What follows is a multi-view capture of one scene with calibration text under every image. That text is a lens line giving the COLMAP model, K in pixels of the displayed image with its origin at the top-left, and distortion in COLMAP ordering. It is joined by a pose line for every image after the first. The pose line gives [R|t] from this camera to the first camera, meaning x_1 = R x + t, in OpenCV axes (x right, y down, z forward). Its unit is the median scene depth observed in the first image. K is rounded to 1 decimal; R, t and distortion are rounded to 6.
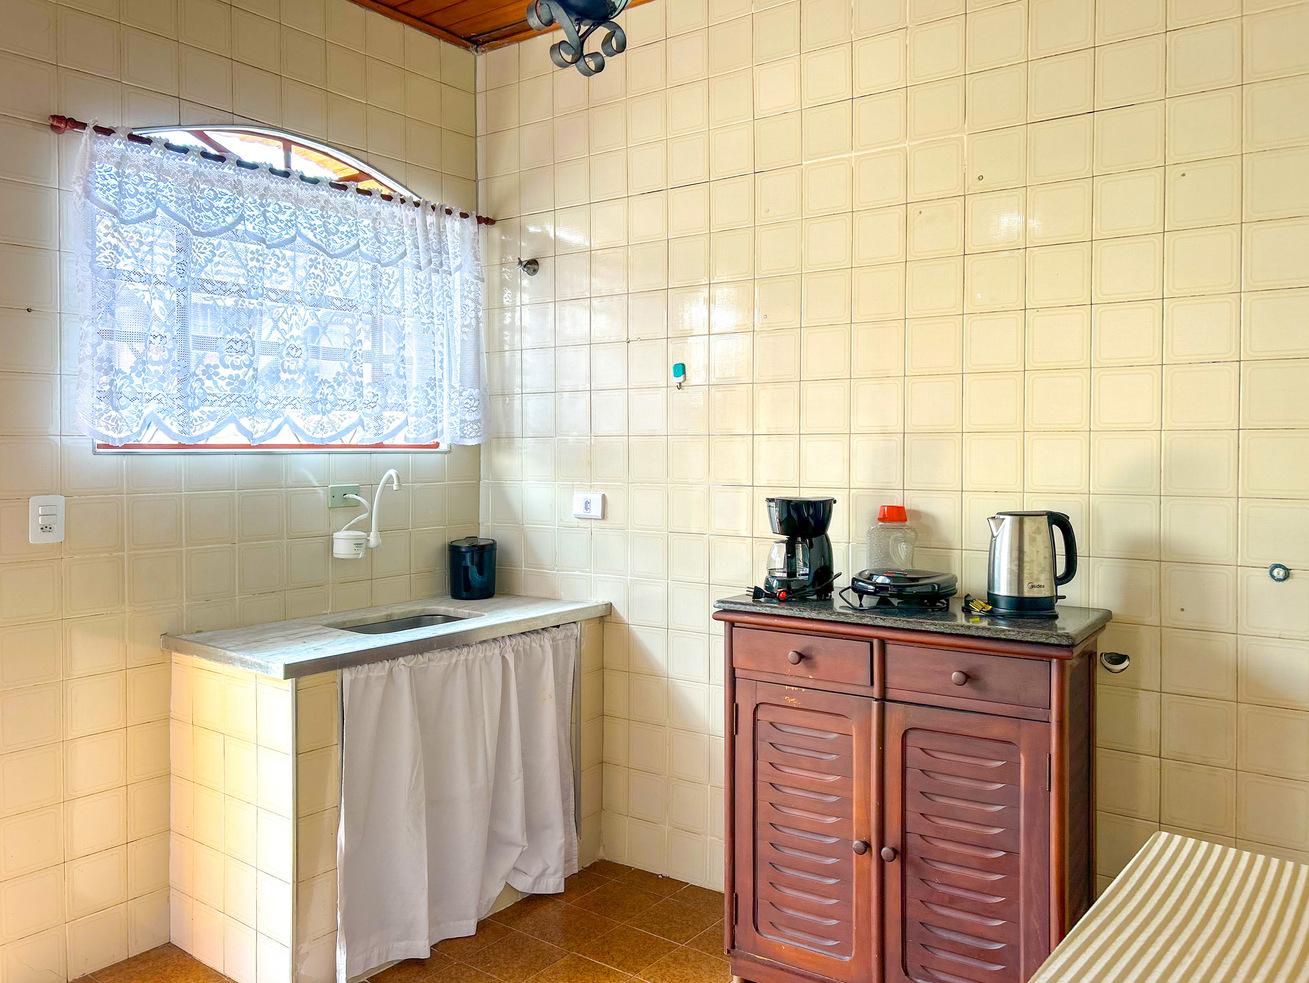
lens RADIAL K [[1015.6, 0, 638.0], [0, 1015.6, 466.6], [0, 0, 1]] dist [0.087425, -0.151552]
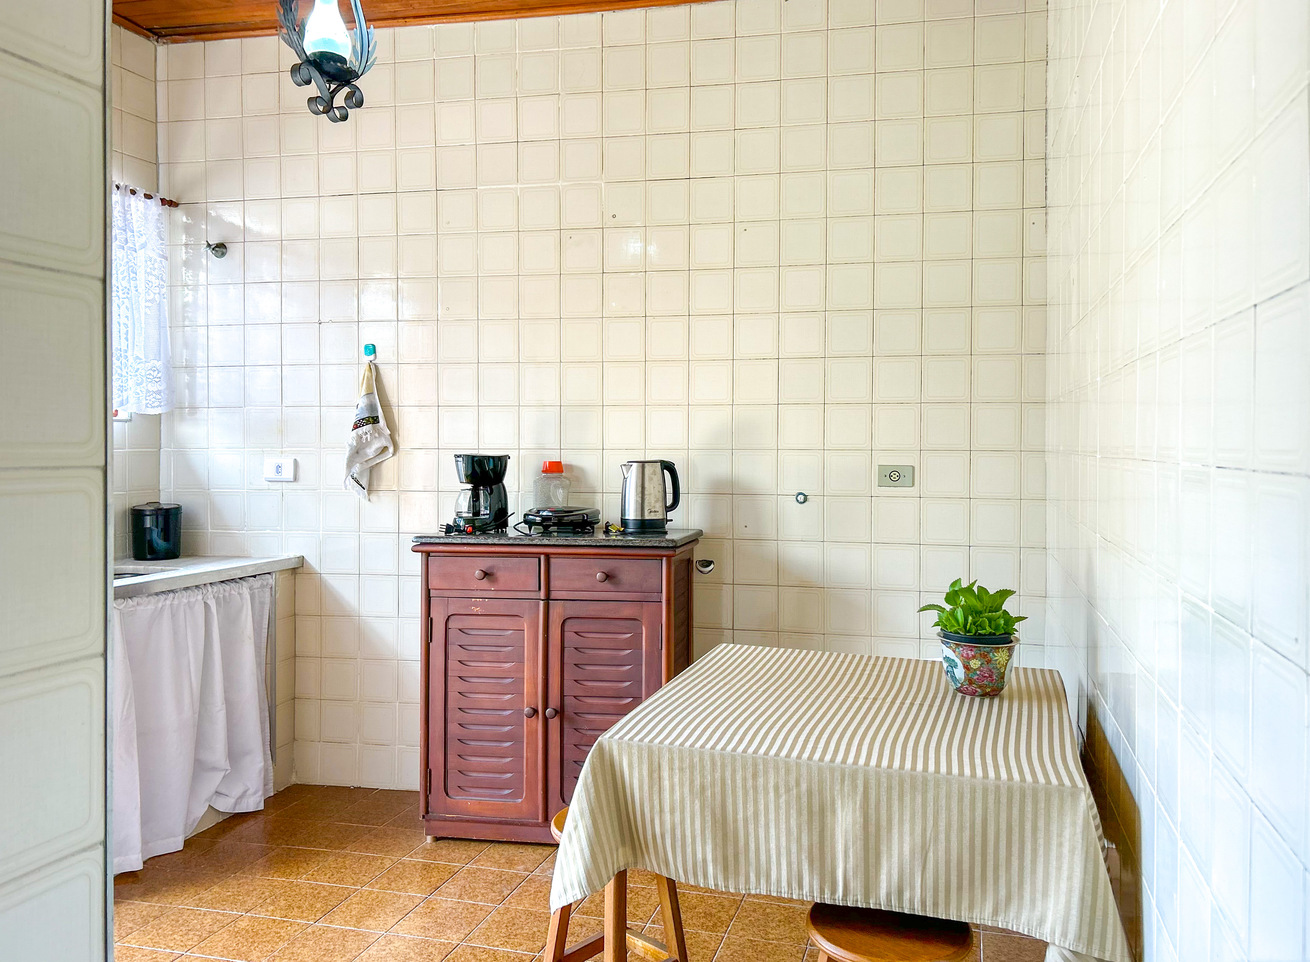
lens RADIAL K [[1050.4, 0, 694.8], [0, 1050.4, 461.2], [0, 0, 1]] dist [0.062738, -0.079946]
pose [[0.919446, -0.001767, 0.393211, -0.111478], [0.003563, 0.999986, -0.003838, 0.045343], [-0.393199, 0.004930, 0.919440, -0.307597]]
